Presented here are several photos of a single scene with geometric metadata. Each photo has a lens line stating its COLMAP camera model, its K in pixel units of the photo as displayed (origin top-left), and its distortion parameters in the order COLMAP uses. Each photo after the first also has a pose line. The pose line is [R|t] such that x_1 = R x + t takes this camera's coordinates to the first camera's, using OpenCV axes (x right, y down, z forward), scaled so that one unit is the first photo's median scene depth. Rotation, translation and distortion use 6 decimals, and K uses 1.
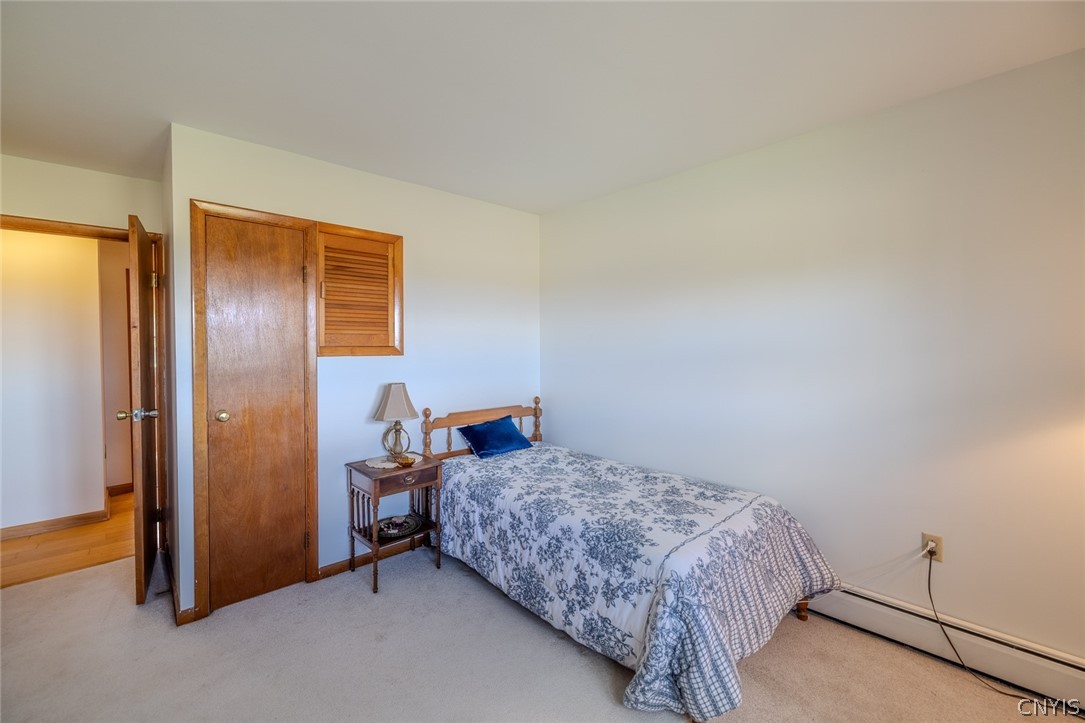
lens RADIAL K [[462.3, 0, 545.5], [0, 462.3, 350.8], [0, 0, 1]] dist [-0.000880, -0.000334]
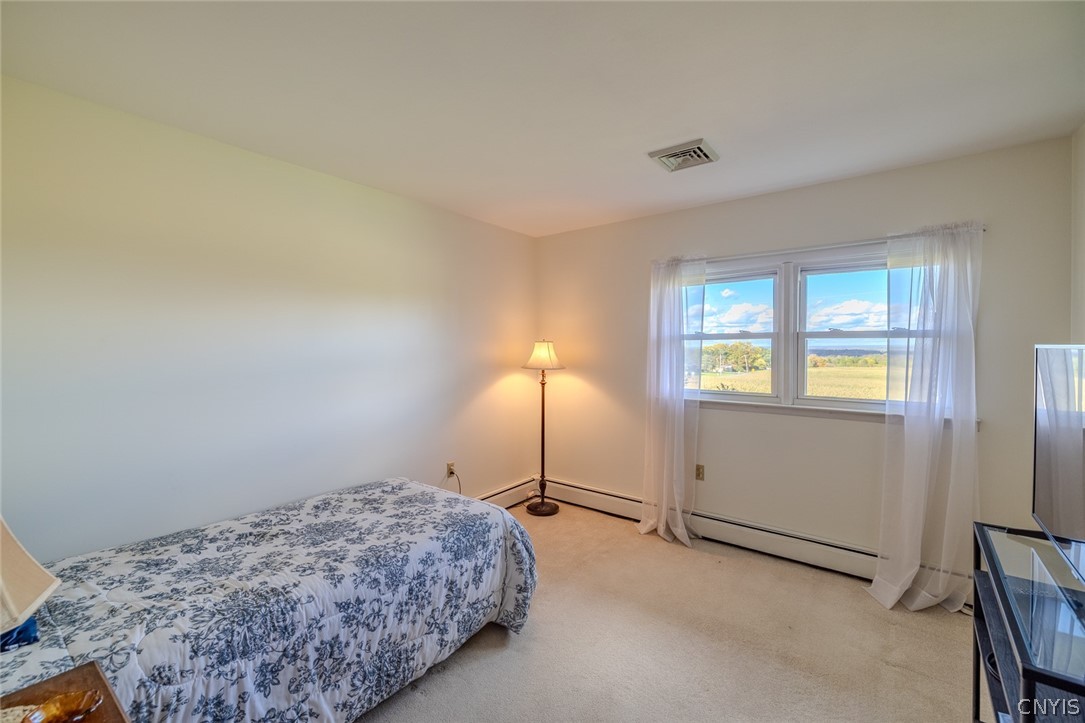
lens RADIAL K [[462.3, 0, 539.7], [0, 462.3, 356.1], [0, 0, 1]] dist [-0.000880, -0.000334]
pose [[-0.164167, -0.013656, 0.986338, -0.821918], [0.014871, 0.999756, 0.016317, -0.021563], [-0.986321, 0.017346, -0.163923, 0.851480]]
